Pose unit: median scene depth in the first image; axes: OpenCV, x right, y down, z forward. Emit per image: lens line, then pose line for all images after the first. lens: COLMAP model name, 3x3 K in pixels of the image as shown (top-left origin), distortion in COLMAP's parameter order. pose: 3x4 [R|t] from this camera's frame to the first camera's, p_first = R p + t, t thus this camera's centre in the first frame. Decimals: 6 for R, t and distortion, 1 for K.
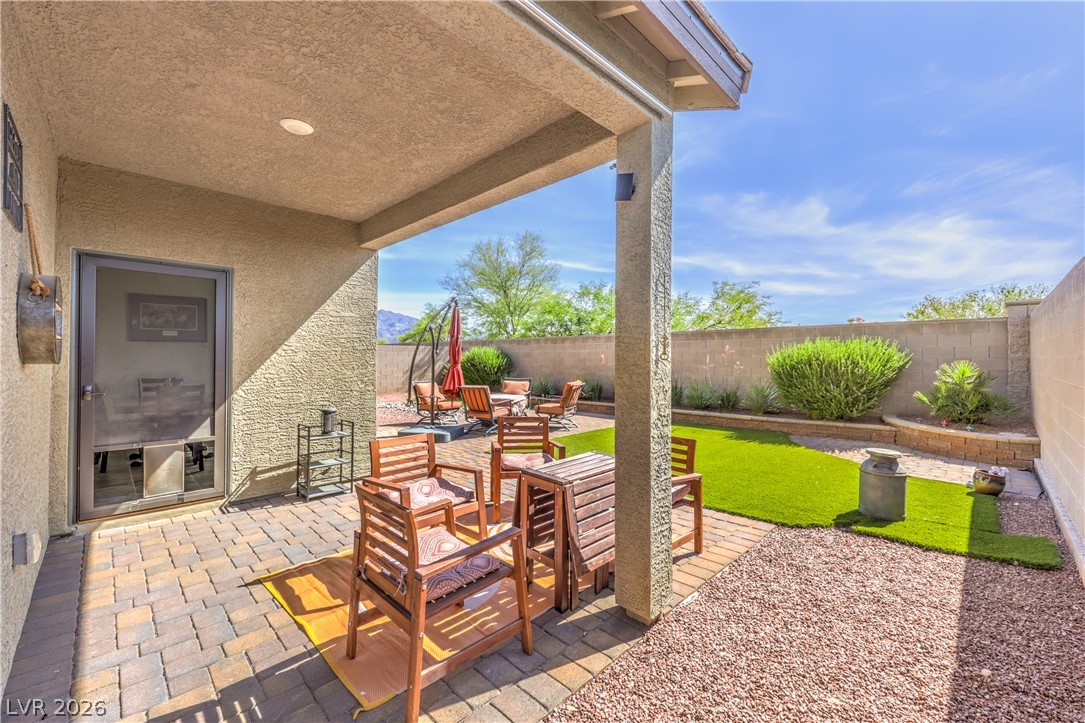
lens RADIAL K [[452.0, 0, 527.2], [0, 452.0, 363.4], [0, 0, 1]] dist [0.004548, -0.000954]
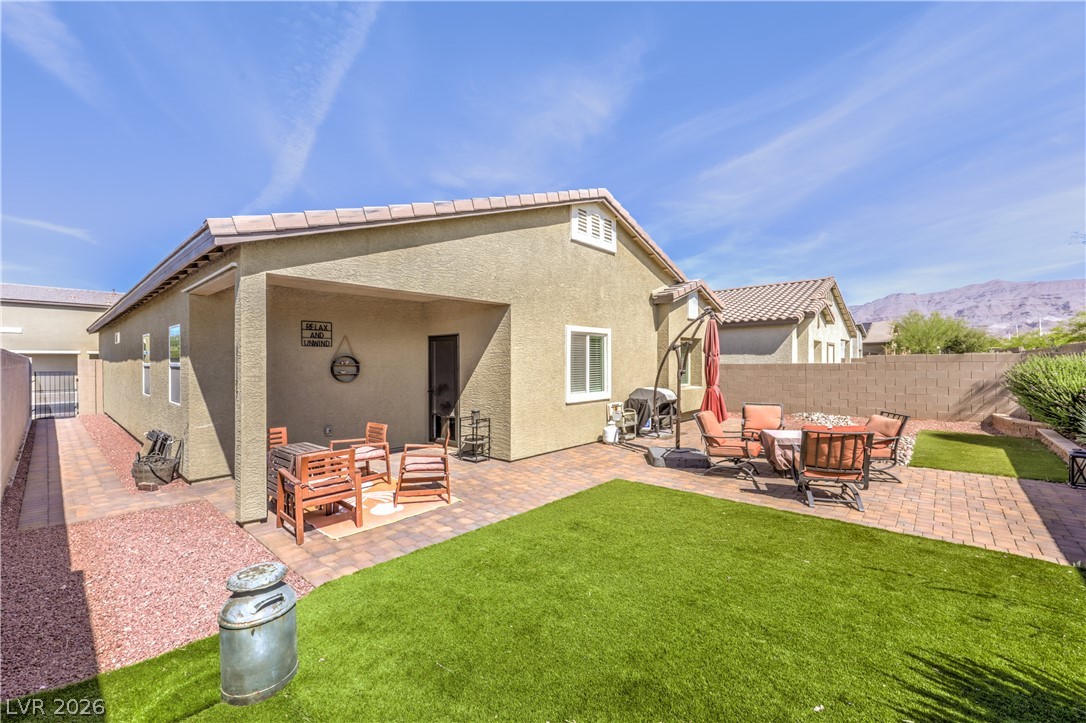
lens RADIAL K [[452.4, 0, 570.5], [0, 452.4, 367.4], [0, 0, 1]] dist [0.004548, -0.000954]
pose [[0.074392, 0.007993, -0.997197, 0.772318], [-0.004262, 0.999961, 0.007697, -0.043440], [0.997220, 0.003678, 0.074423, 0.753862]]
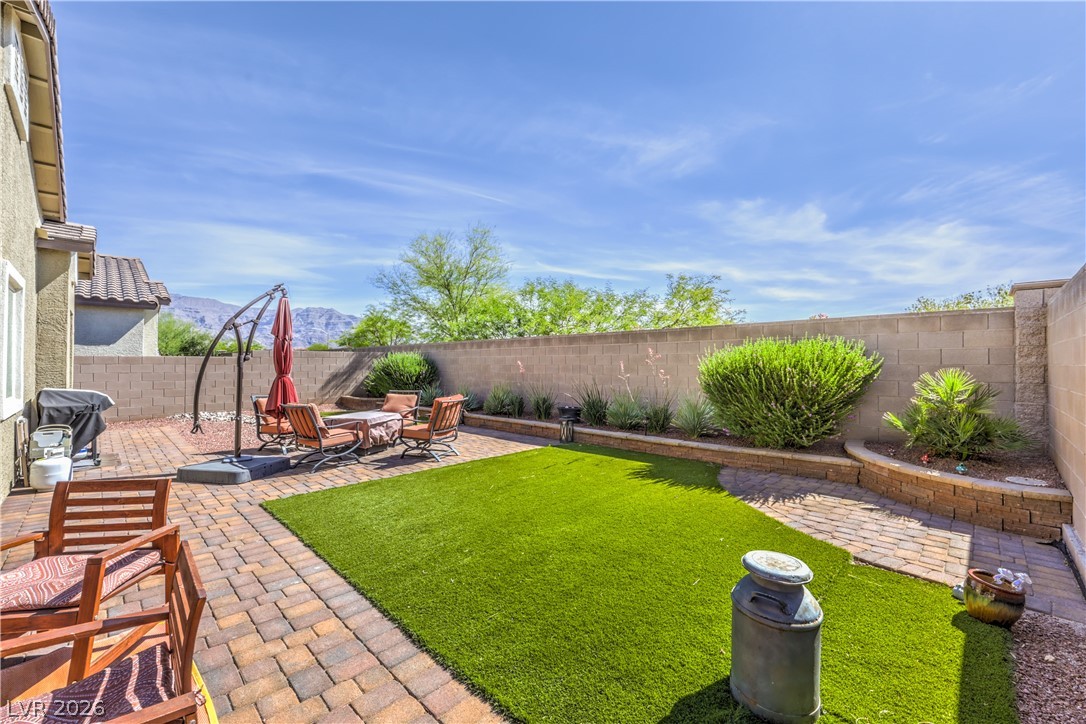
lens RADIAL K [[452.4, 0, 528.8], [0, 452.4, 370.2], [0, 0, 1]] dist [0.004548, -0.000954]
pose [[0.999976, -0.002751, 0.006406, 0.277635], [0.002743, 0.999996, 0.001138, -0.005601], [-0.006410, -0.001120, 0.999979, 0.278437]]
